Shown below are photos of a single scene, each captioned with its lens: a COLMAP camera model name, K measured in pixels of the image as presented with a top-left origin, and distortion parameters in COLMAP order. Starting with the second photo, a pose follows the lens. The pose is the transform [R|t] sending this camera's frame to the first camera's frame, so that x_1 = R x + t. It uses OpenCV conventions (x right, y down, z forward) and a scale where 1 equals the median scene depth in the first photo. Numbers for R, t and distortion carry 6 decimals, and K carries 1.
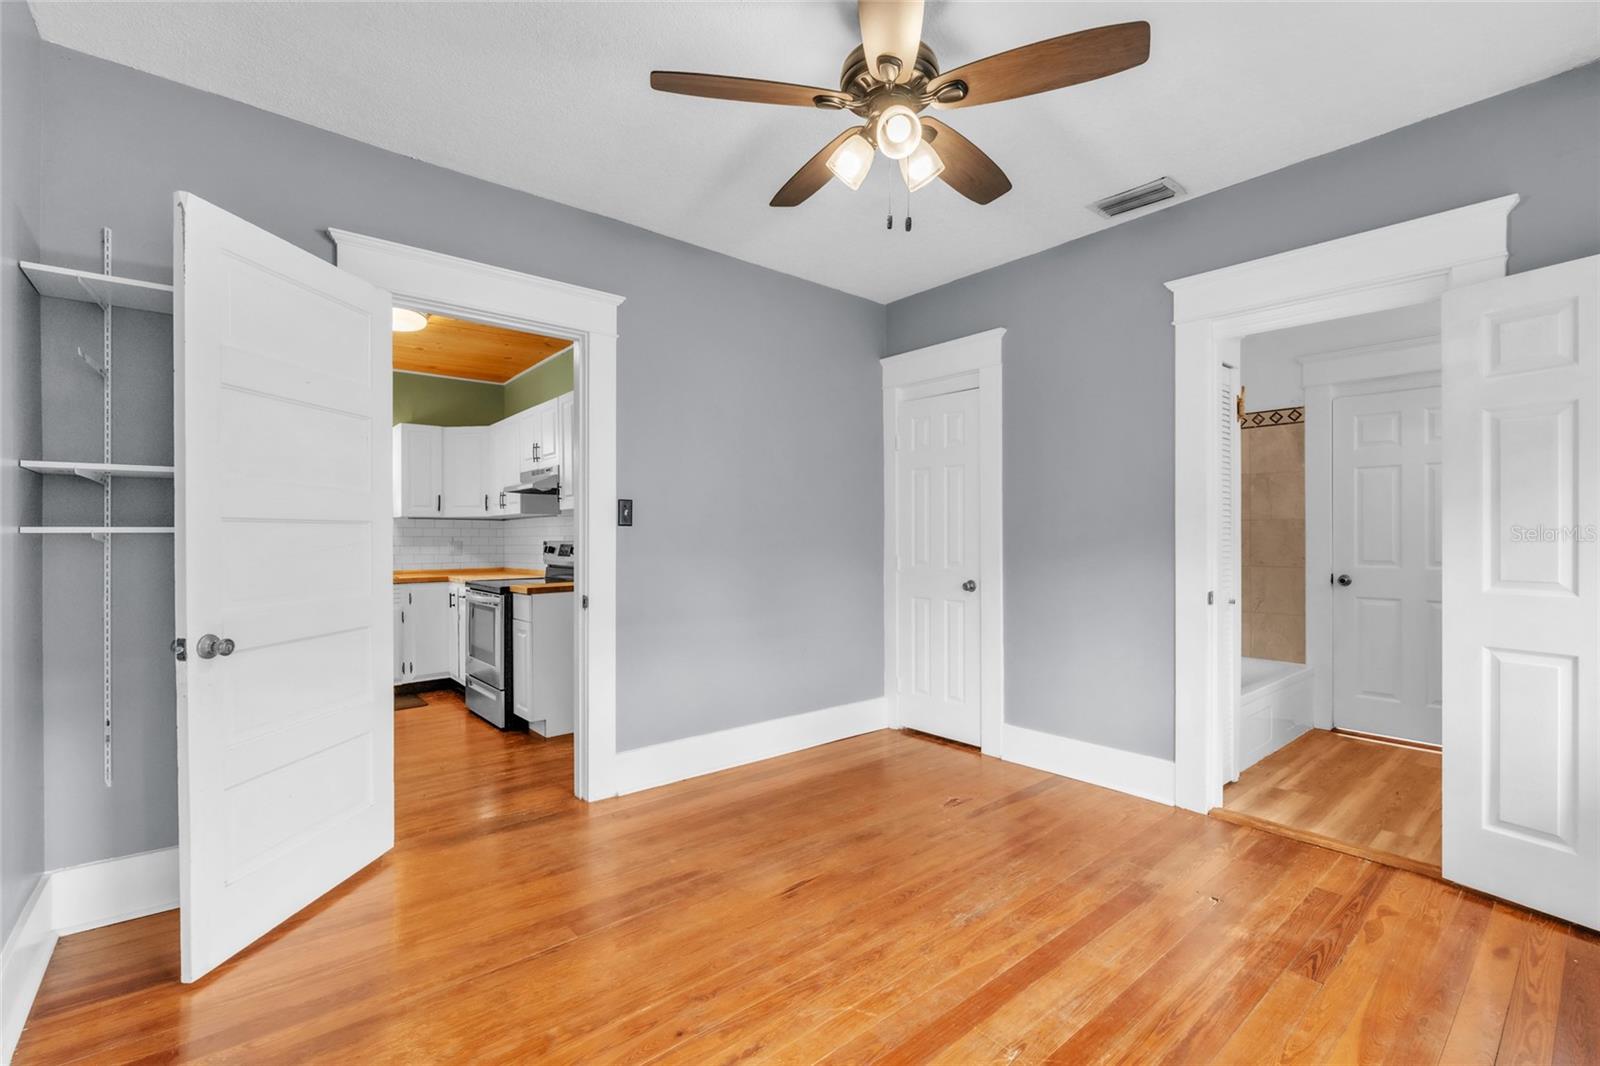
lens RADIAL K [[704.0, 0, 790.0], [0, 704.0, 539.3], [0, 0, 1]] dist [-0.002774, -0.000426]
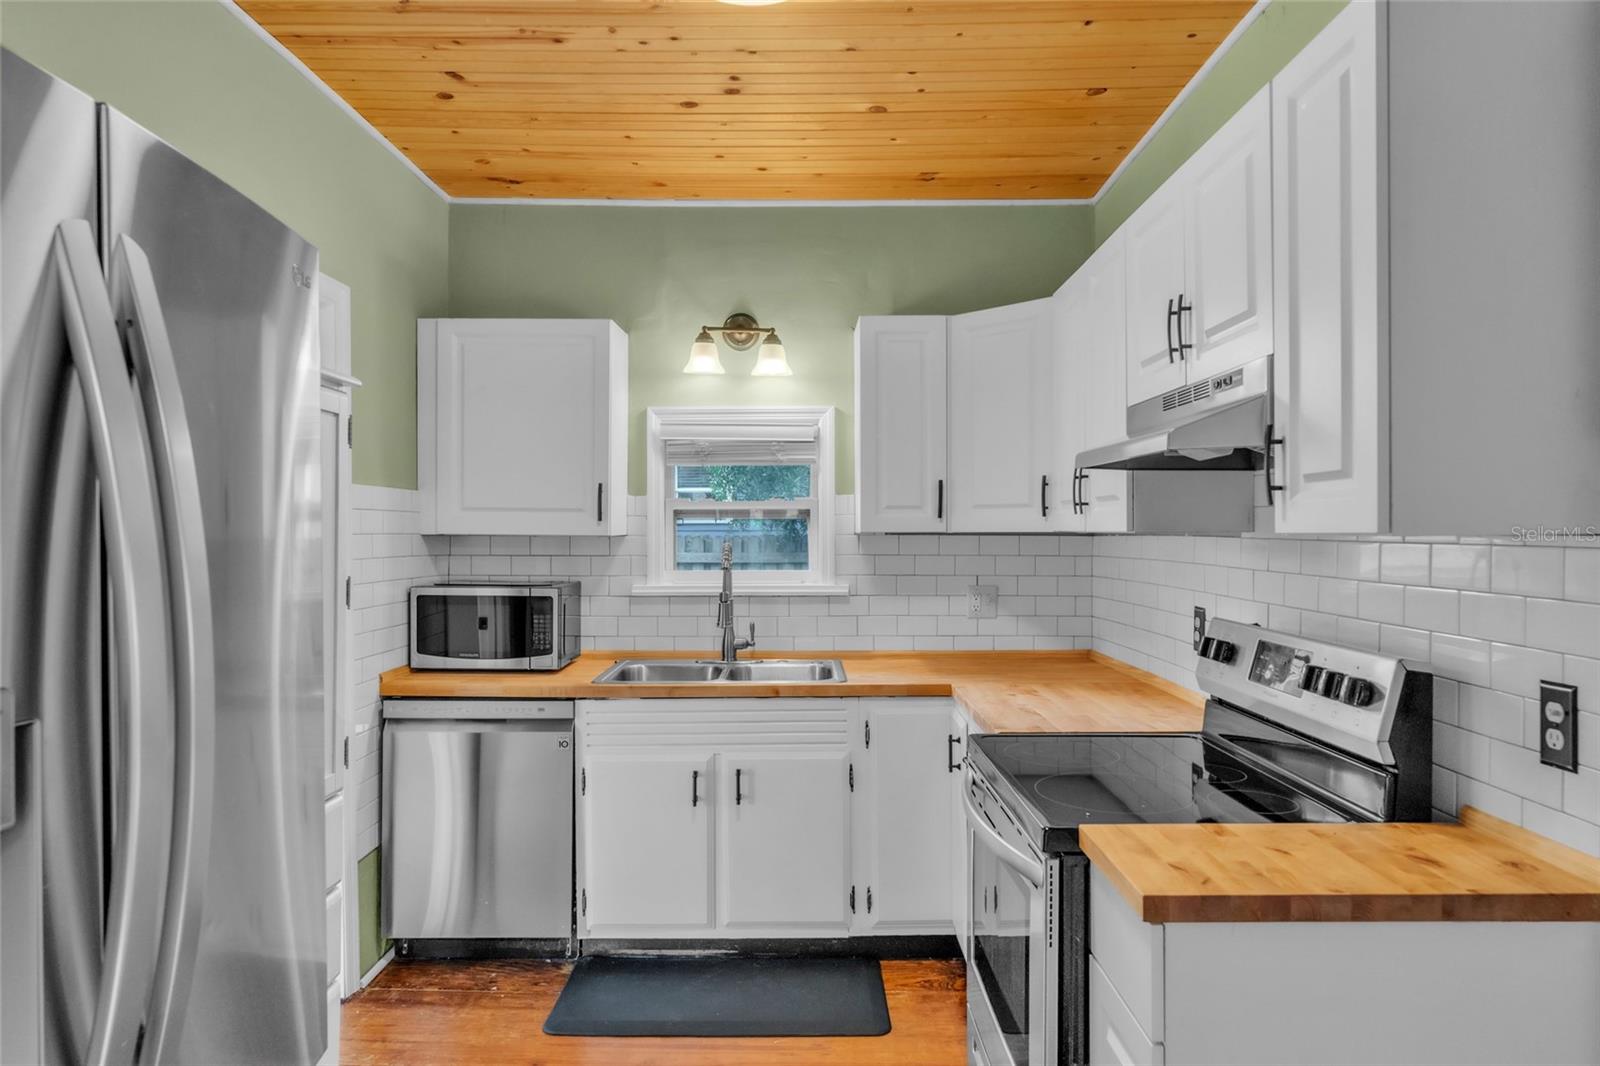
lens RADIAL K [[1007.4, 0, 804.5], [0, 1007.4, 547.6], [0, 0, 1]] dist [0.001335, 0.000931]
pose [[0.772227, 0.011658, -0.635240, -0.206354], [0.000000, 0.999832, 0.018350, -0.038745], [0.635347, -0.014170, 0.772097, 0.556546]]
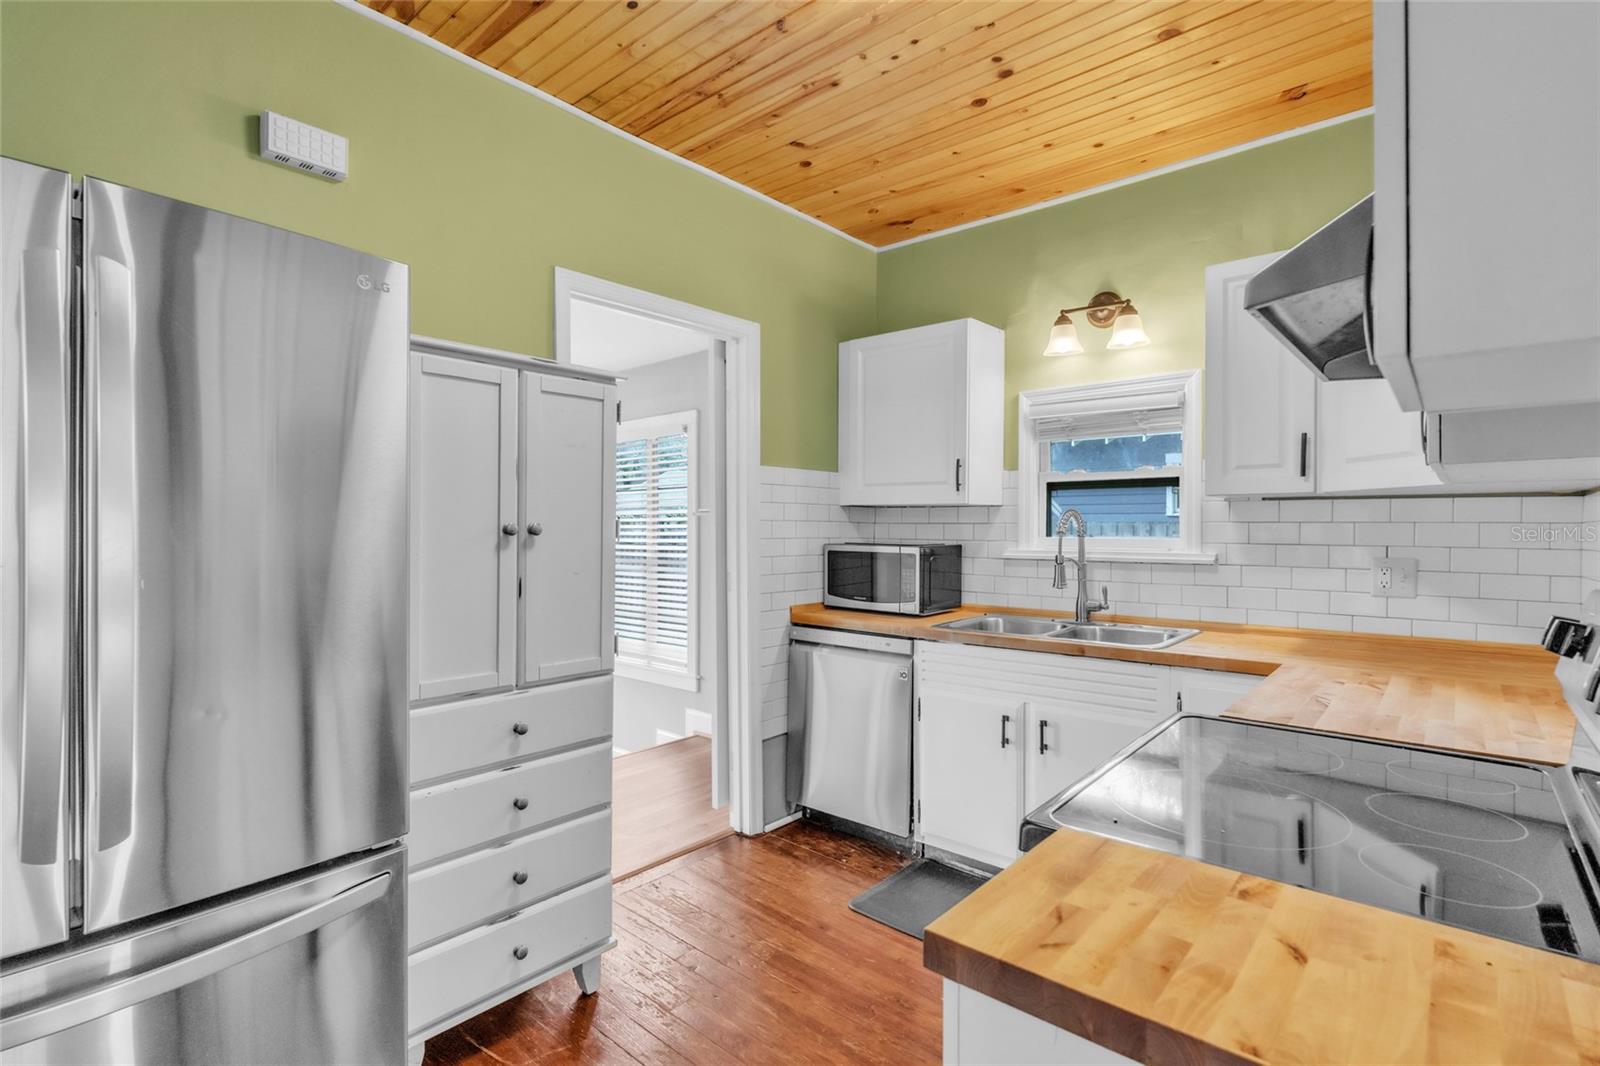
lens RADIAL K [[760.3, 0, 799.6], [0, 760.3, 535.7], [0, 0, 1]] dist [-0.000368, -0.000326]
pose [[0.162303, 0.010976, -0.986680, -0.171814], [-0.001889, 0.999940, 0.010813, -0.015002], [0.986739, 0.000109, 0.162314, 0.776336]]
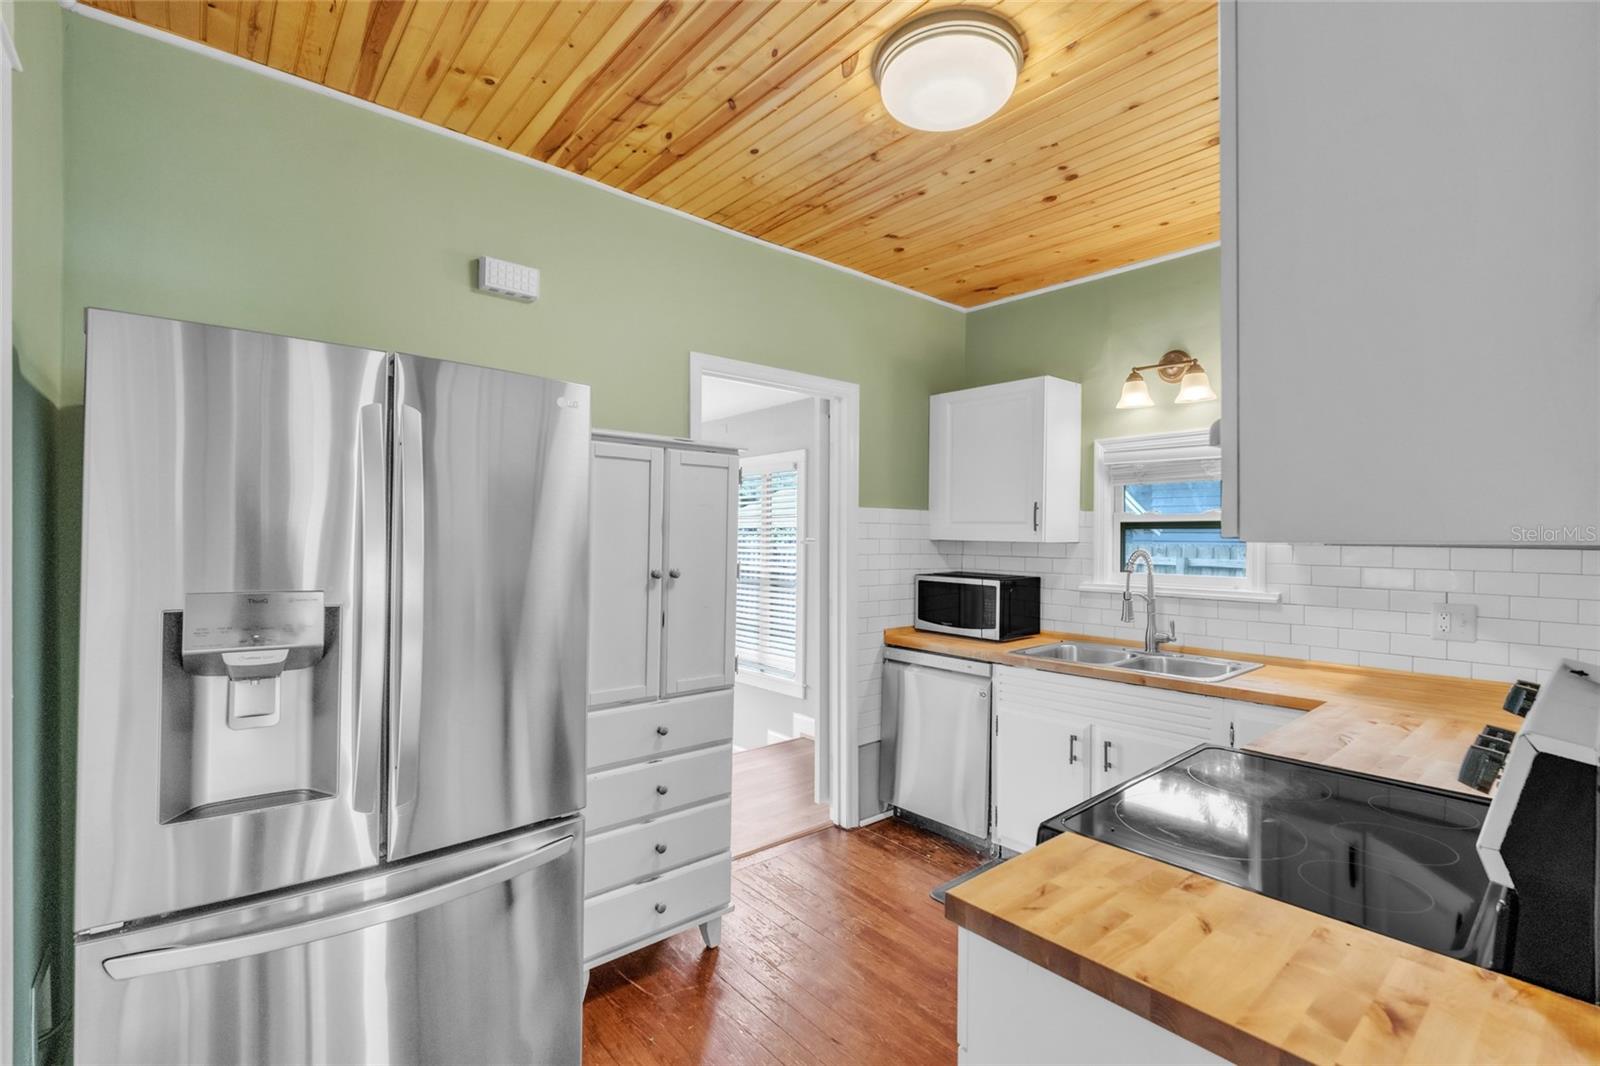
lens RADIAL K [[724.3, 0, 801.9], [0, 724.3, 536.9], [0, 0, 1]] dist [0.000053, 0.000101]
pose [[0.021376, 0.000868, -0.999771, -0.109218], [-0.009442, 0.999955, 0.000666, -0.037399], [0.999727, 0.009426, 0.021383, 0.777715]]
